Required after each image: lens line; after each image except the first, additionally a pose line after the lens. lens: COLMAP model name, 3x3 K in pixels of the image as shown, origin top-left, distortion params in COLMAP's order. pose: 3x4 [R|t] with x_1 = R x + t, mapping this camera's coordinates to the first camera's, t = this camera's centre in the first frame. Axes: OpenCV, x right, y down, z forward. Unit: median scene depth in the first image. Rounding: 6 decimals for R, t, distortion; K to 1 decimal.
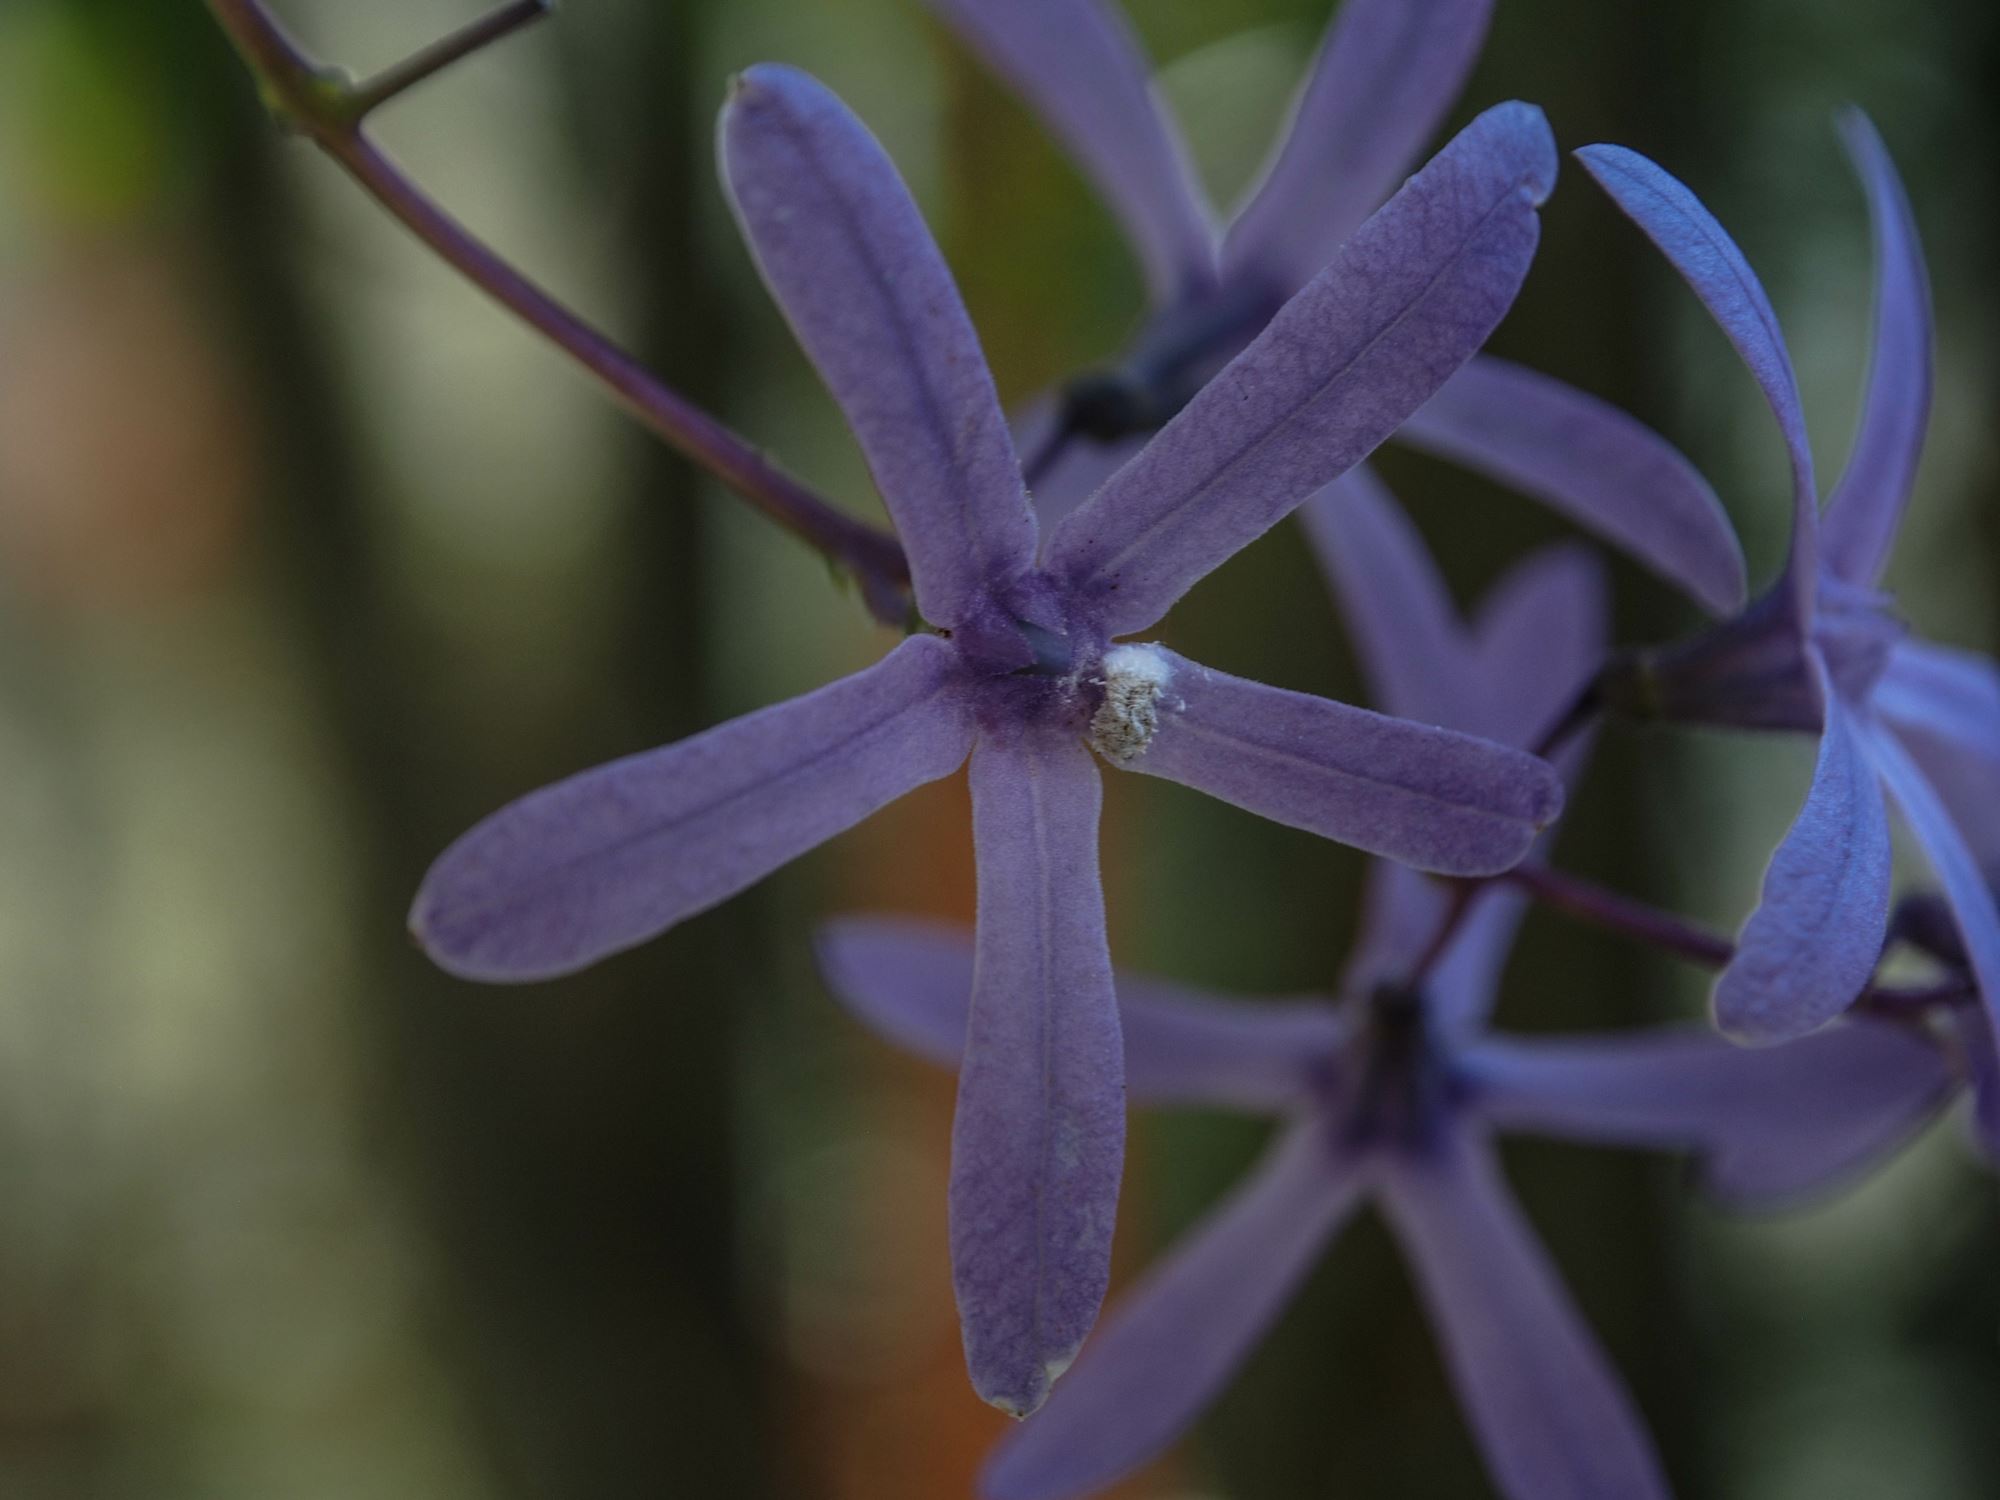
lens RADIAL K [[4755.3, 0, 997.9], [0, 4755.3, 670.0], [0, 0, 1]] dist [0.014129, 0.000000]
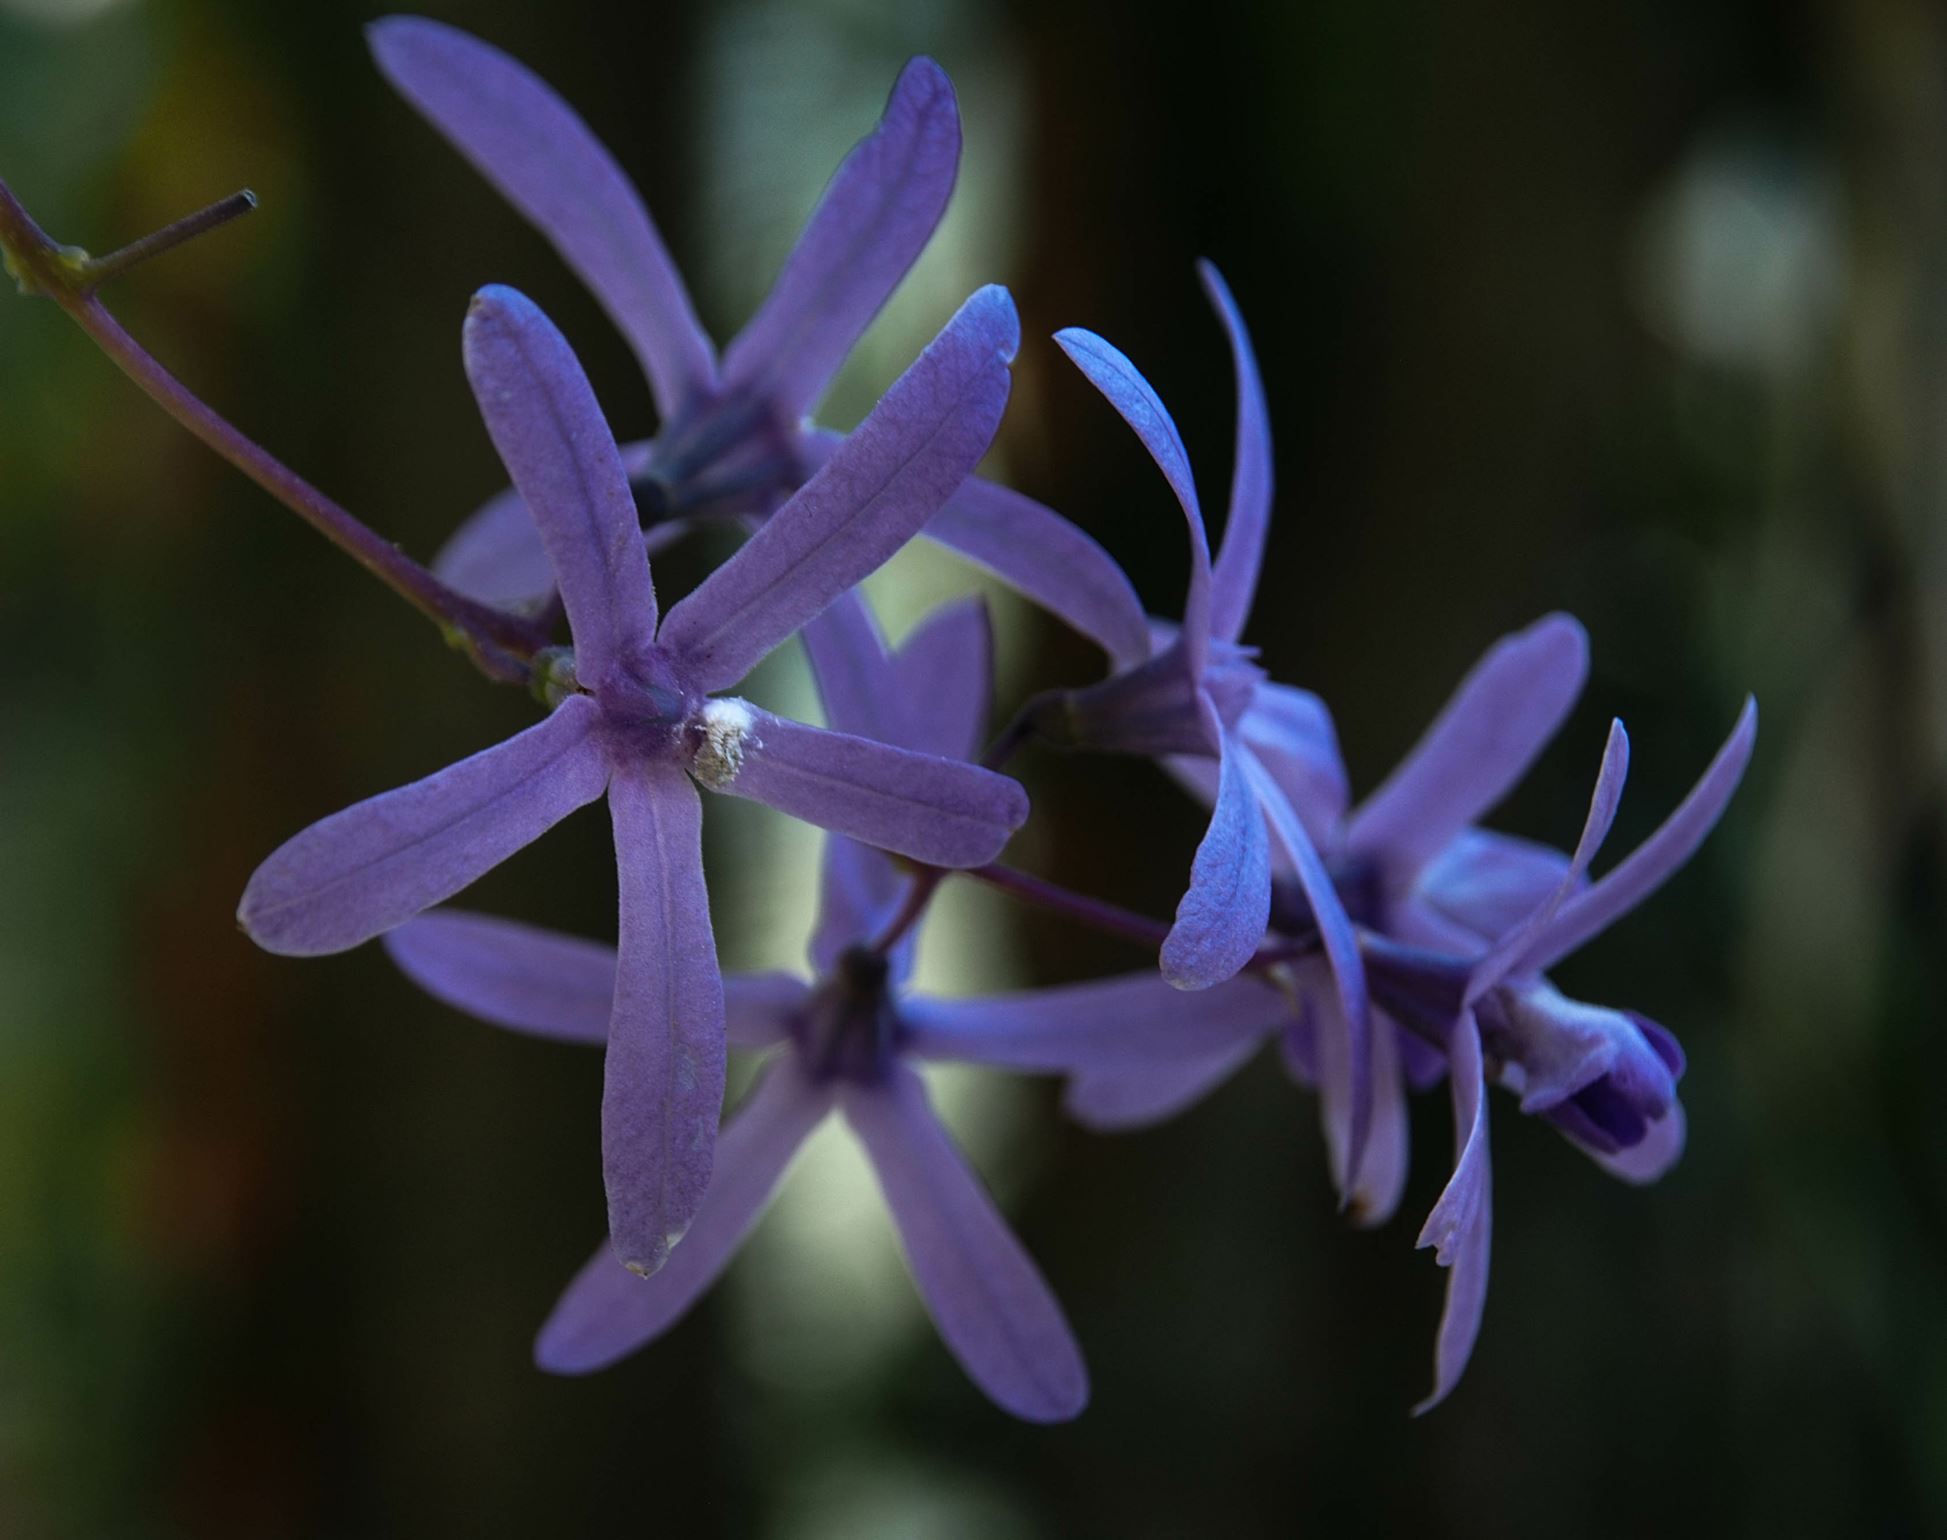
lens RADIAL K [[5421.7, 0, 975.3], [0, 5421.7, 766.1], [0, 0, 1]] dist [-0.183072, 0.000000]
pose [[0.983355, -0.010211, 0.181408, -0.180057], [0.004701, 0.999515, 0.030775, -0.033353], [-0.181634, -0.029410, 0.982926, -0.514036]]
